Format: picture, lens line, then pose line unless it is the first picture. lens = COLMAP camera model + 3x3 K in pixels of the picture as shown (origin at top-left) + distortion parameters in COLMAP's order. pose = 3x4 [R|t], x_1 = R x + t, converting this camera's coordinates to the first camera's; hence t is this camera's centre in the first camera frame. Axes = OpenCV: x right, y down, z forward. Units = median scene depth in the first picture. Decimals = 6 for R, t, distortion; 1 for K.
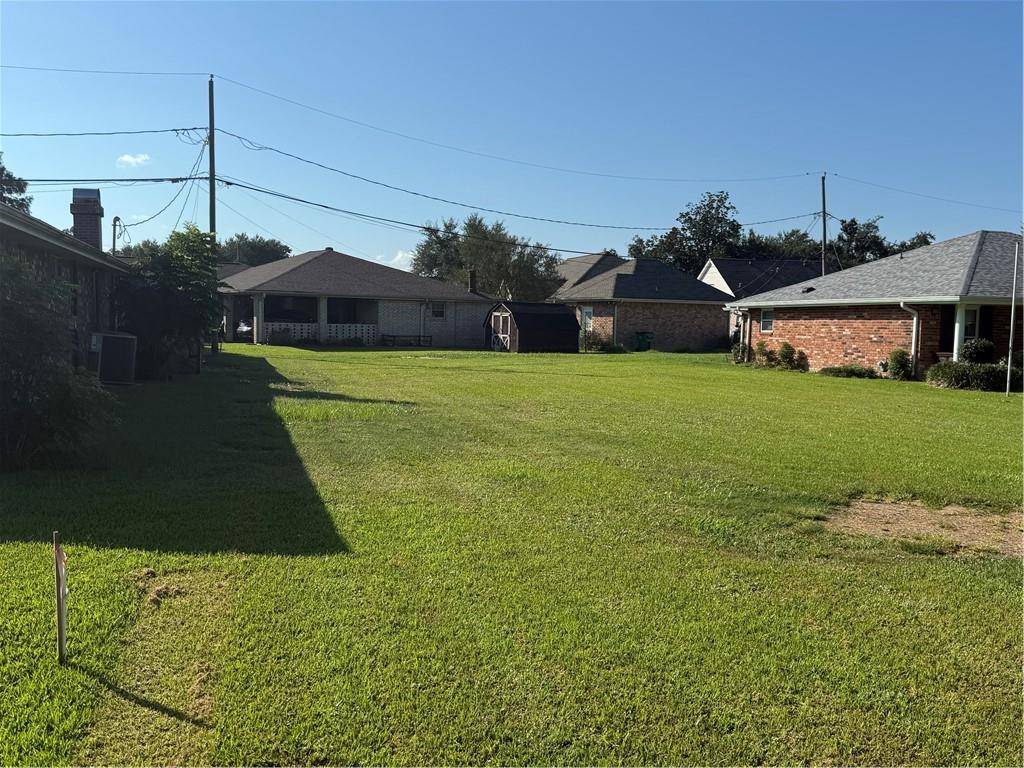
lens RADIAL K [[932.5, 0, 512.0], [0, 932.5, 384.0], [0, 0, 1]] dist [0.221993, -0.508222]
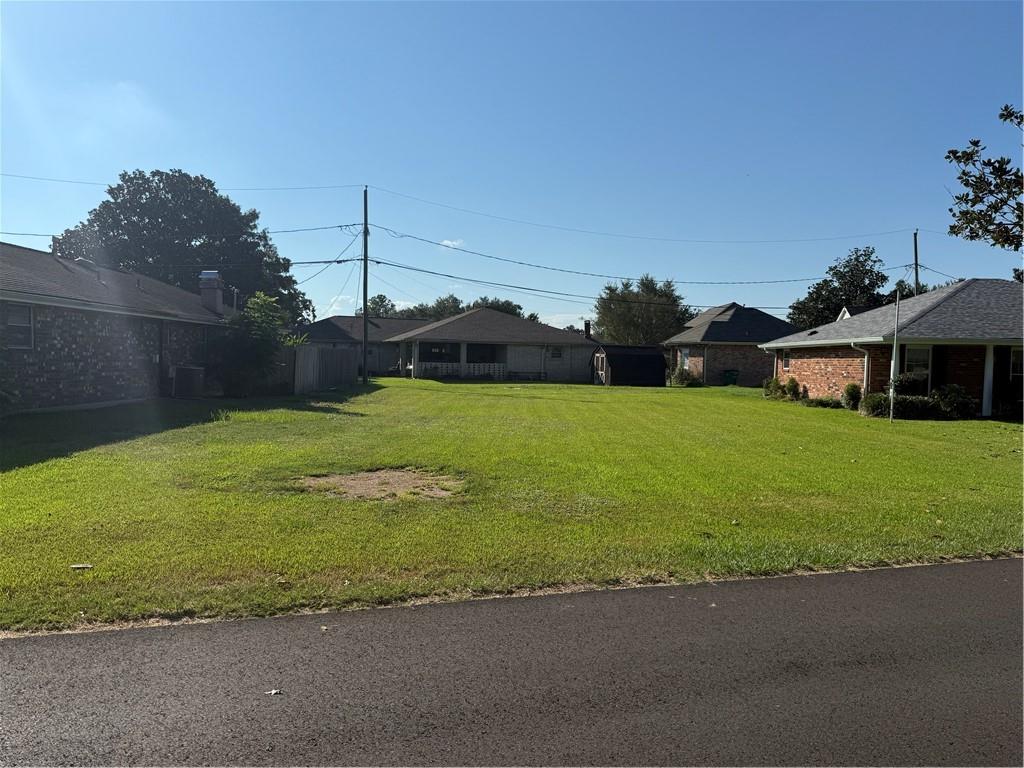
lens RADIAL K [[777.9, 0, 512.0], [0, 777.9, 384.0], [0, 0, 1]] dist [0.088477, -0.007190]
pose [[0.960229, 0.006606, -0.279134, 0.166801], [-0.018048, 0.999098, -0.038439, 0.005691], [0.278628, 0.041948, 0.959483, -0.026618]]
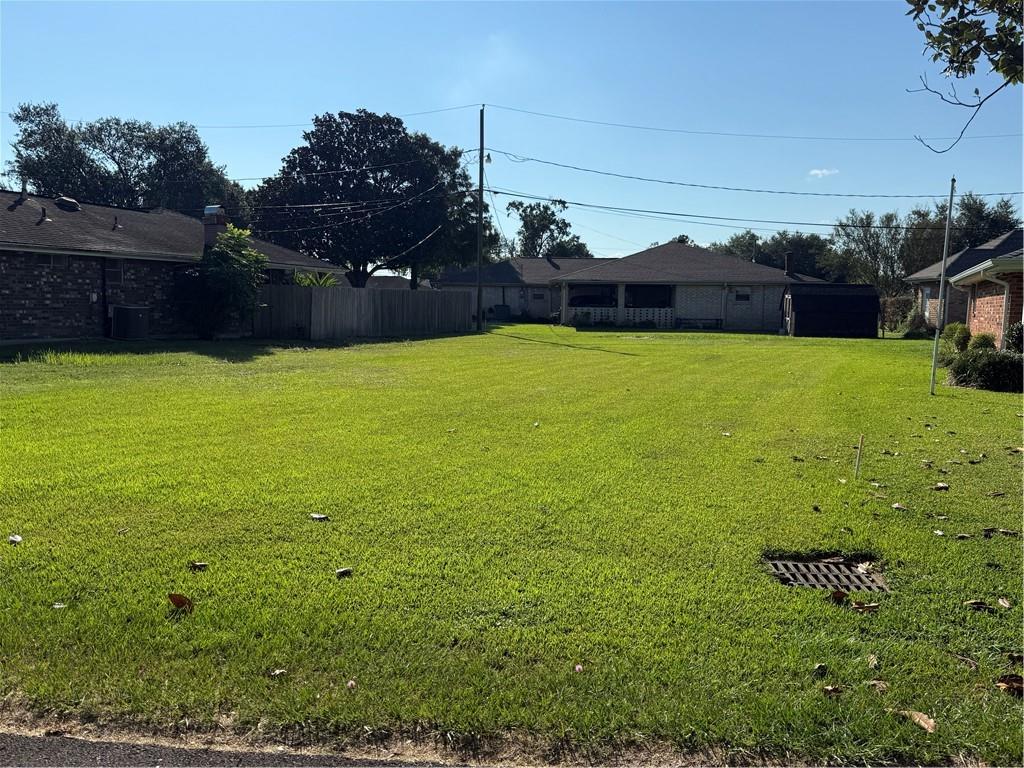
lens RADIAL K [[835.0, 0, 515.6], [0, 835.0, 371.5], [0, 0, 1]] dist [0.232171, -0.509589]
pose [[0.778306, 0.045112, -0.626262, 0.328148], [-0.043560, 0.998892, 0.017818, -0.000608], [0.626372, 0.013412, 0.779409, 0.136754]]
